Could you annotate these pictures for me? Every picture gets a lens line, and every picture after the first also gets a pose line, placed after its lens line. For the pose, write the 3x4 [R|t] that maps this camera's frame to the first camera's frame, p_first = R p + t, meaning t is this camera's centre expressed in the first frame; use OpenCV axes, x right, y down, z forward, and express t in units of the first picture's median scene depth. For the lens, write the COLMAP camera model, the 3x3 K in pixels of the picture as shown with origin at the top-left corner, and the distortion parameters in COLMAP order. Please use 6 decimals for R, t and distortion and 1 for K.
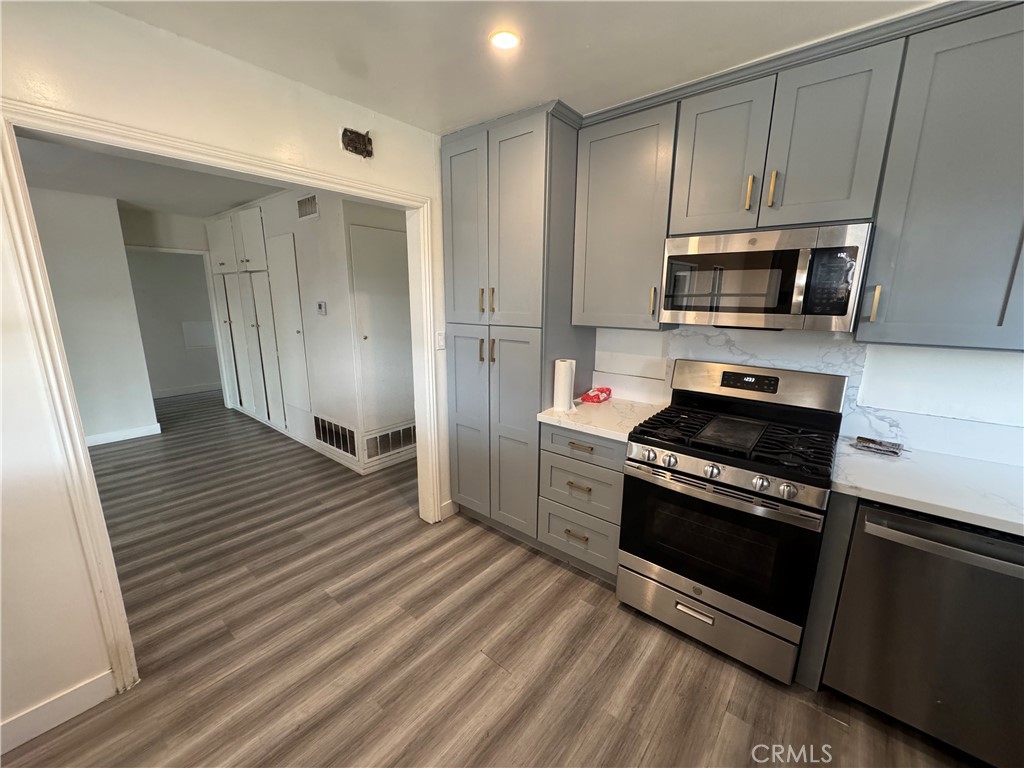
lens RADIAL K [[407.8, 0, 512.0], [0, 407.8, 385.7], [0, 0, 1]] dist [-0.000772, -0.000073]
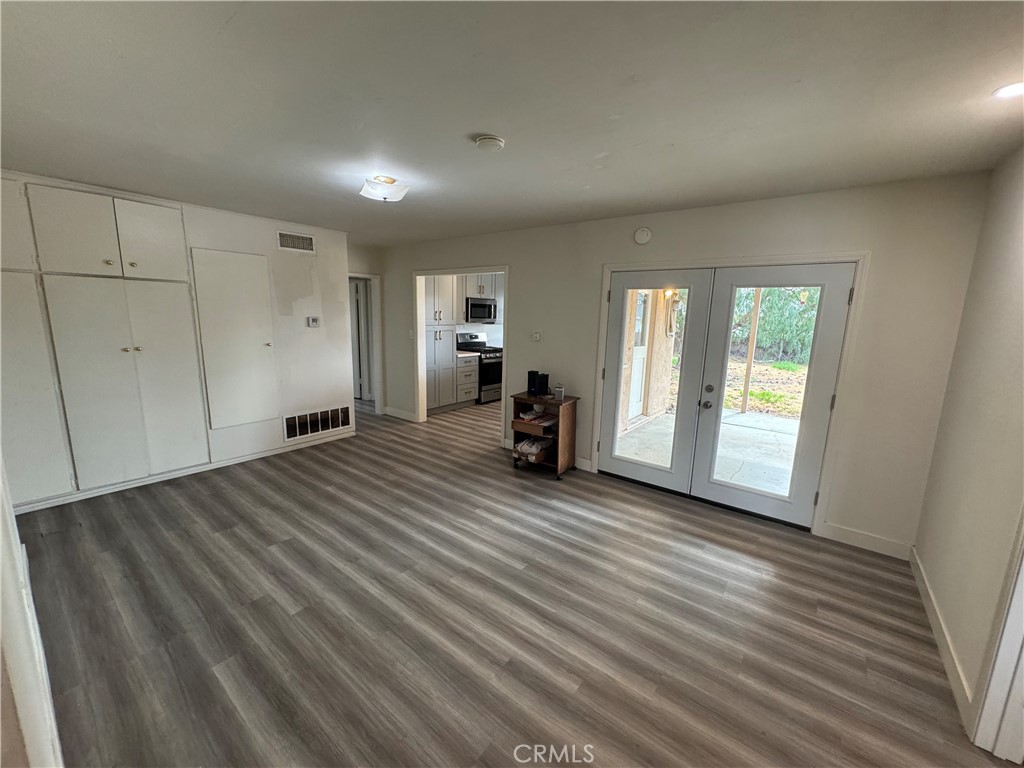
lens RADIAL K [[404.8, 0, 512.4], [0, 404.8, 386.7], [0, 0, 1]] dist [-0.001011, 0.000018]
pose [[-0.031371, -0.184966, 0.982244, -3.311835], [0.188827, 0.963934, 0.187549, -0.209620], [-0.981509, 0.191358, 0.004687, 0.766263]]
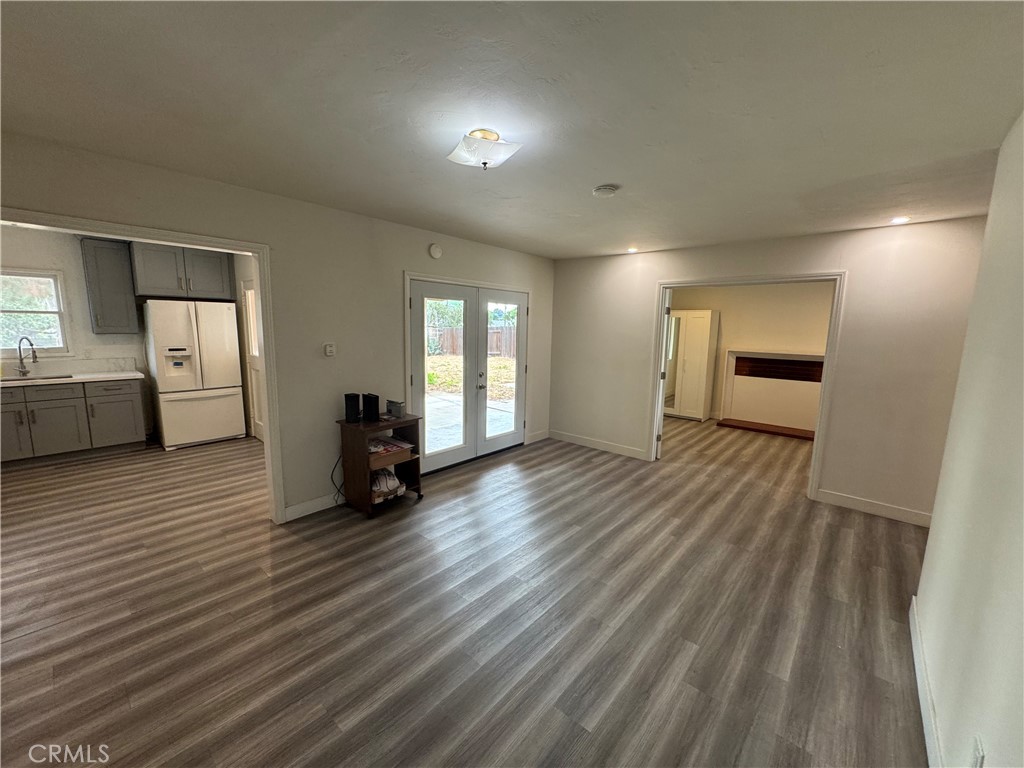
lens RADIAL K [[407.8, 0, 512.0], [0, 407.8, 385.7], [0, 0, 1]] dist [-0.000772, -0.000073]
pose [[-0.999223, -0.032163, 0.022794, -1.841404], [-0.021966, 0.934398, 0.355554, -0.524916], [-0.032734, 0.354777, -0.934378, 2.249128]]
